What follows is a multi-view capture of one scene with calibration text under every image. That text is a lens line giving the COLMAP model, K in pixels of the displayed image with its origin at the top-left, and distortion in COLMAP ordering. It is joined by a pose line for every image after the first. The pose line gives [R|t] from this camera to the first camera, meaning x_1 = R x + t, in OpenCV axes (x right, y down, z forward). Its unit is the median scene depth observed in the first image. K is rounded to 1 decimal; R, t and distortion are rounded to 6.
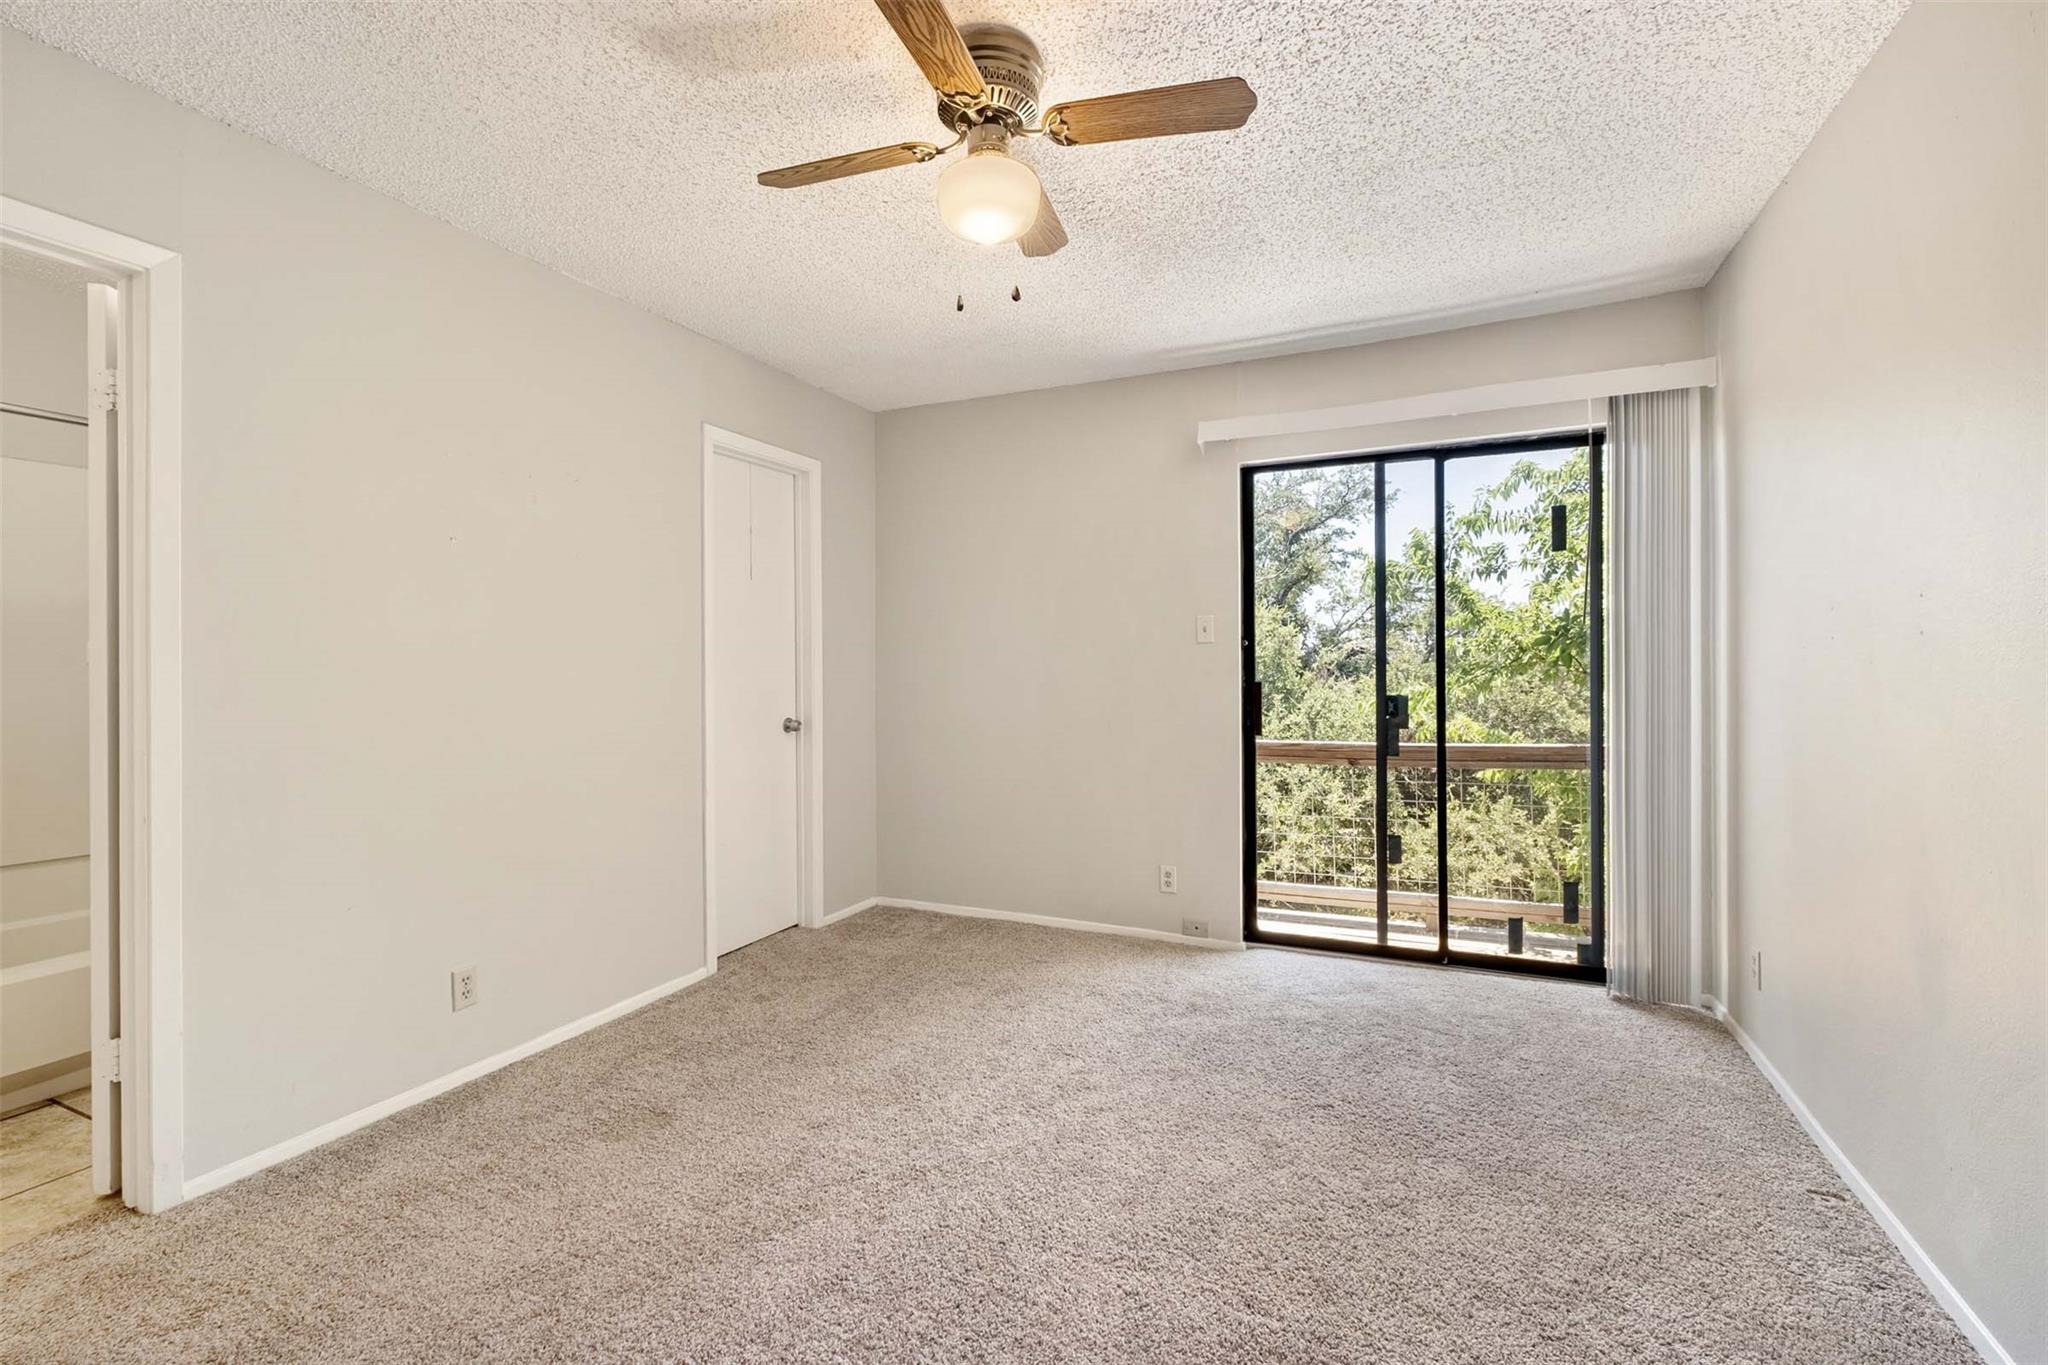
lens RADIAL K [[896.9, 0, 1020.6], [0, 896.9, 661.2], [0, 0, 1]] dist [0.010771, -0.013145]
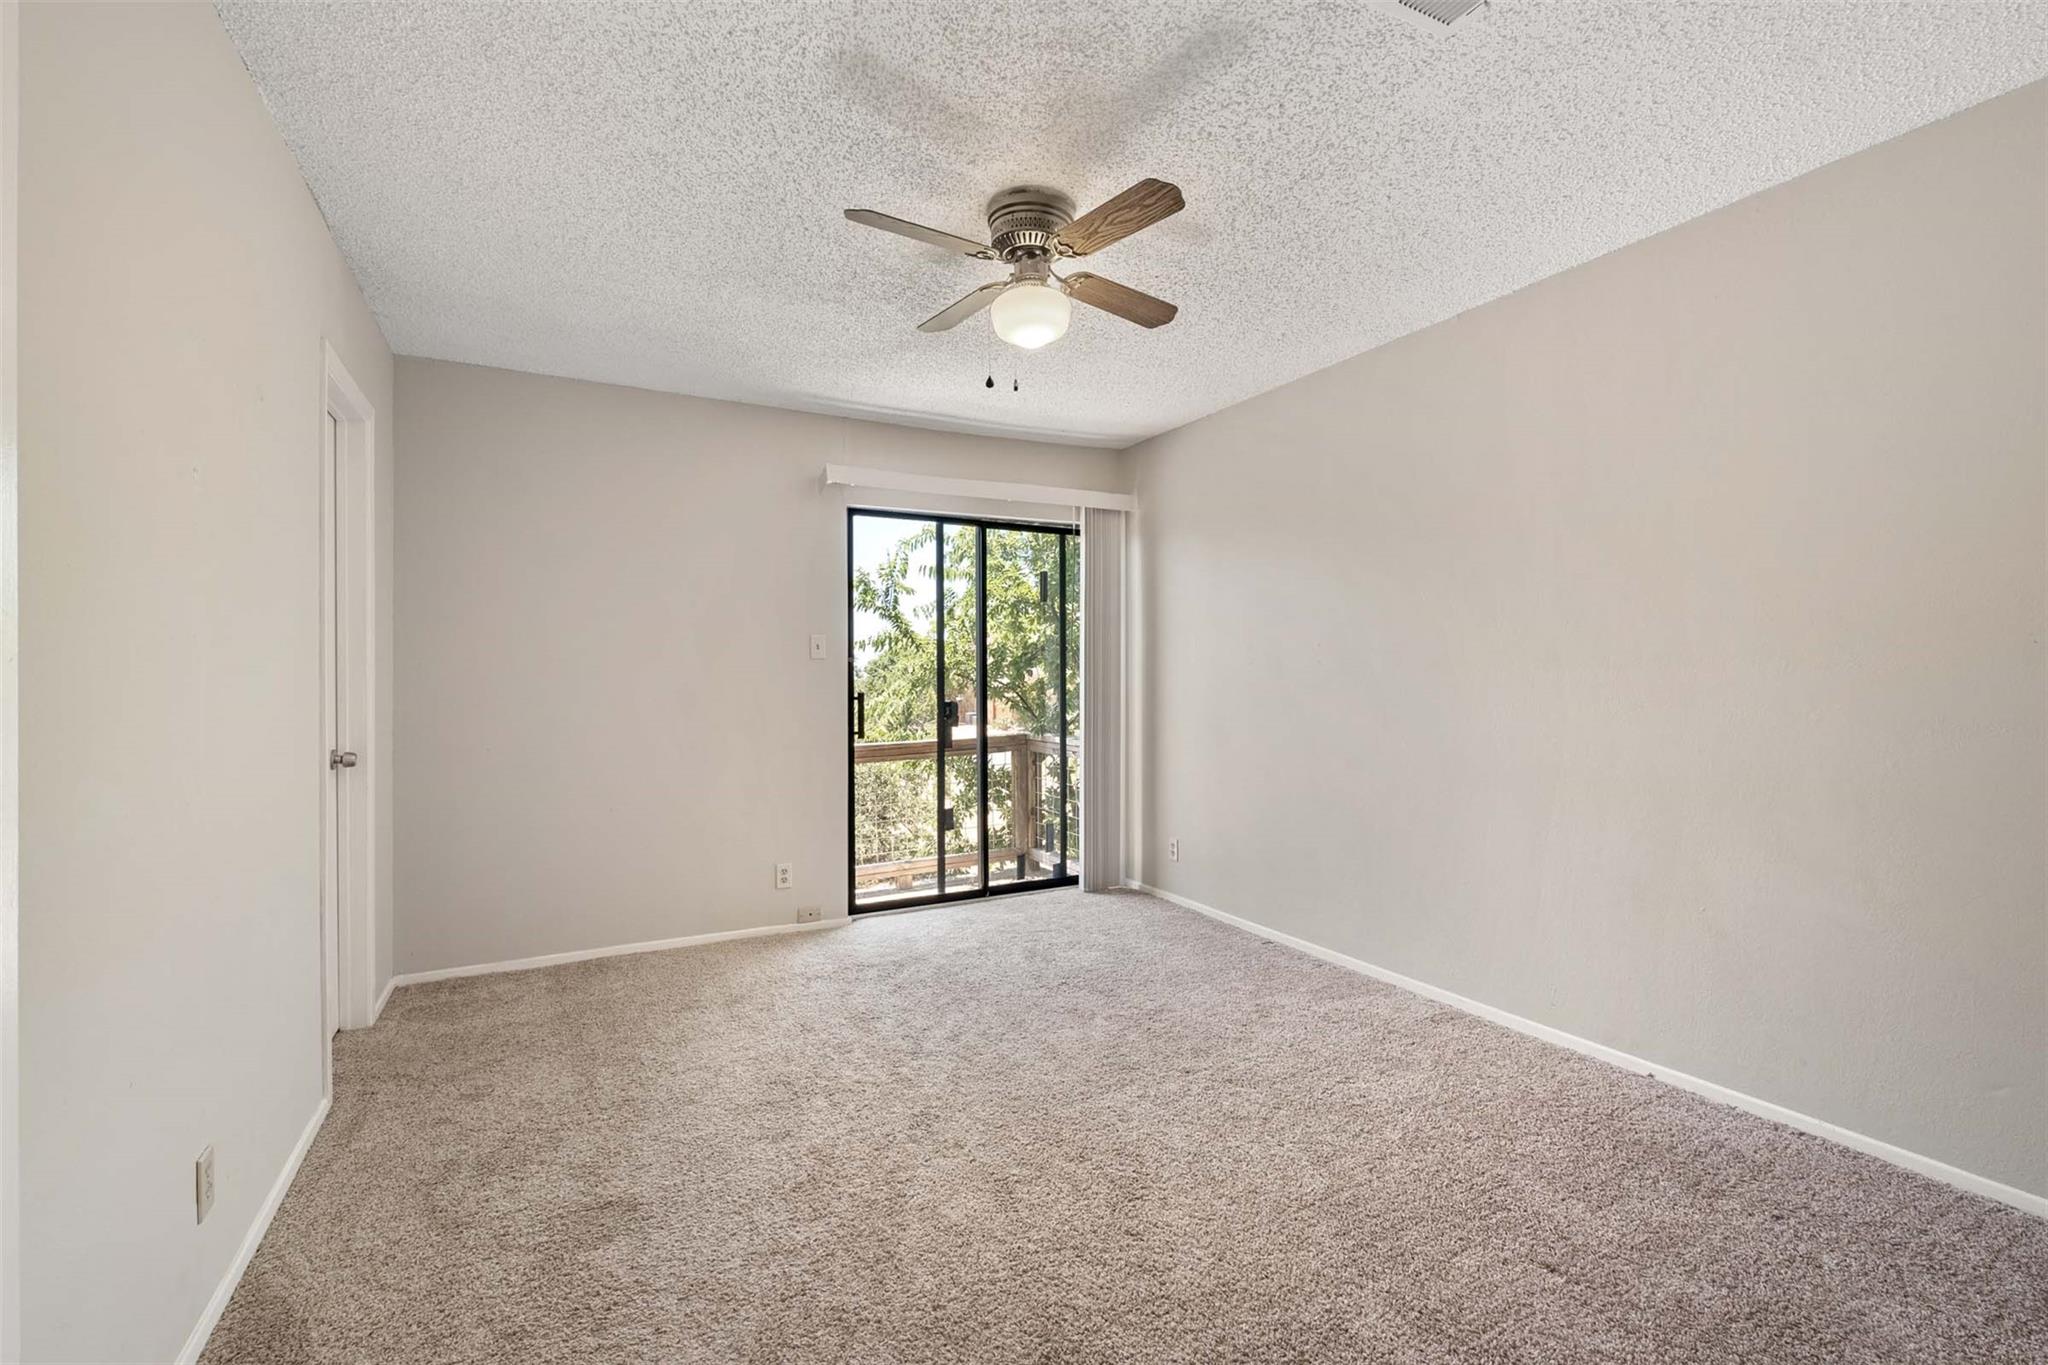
lens RADIAL K [[900.1, 0, 1024.0], [0, 900.1, 682.5], [0, 0, 1]] dist [0.016039, -0.012565]
pose [[0.607521, -0.001035, 0.794303, -0.561331], [-0.001799, 0.999995, 0.002679, 0.005864], [-0.794301, -0.003057, 0.607516, 0.115203]]
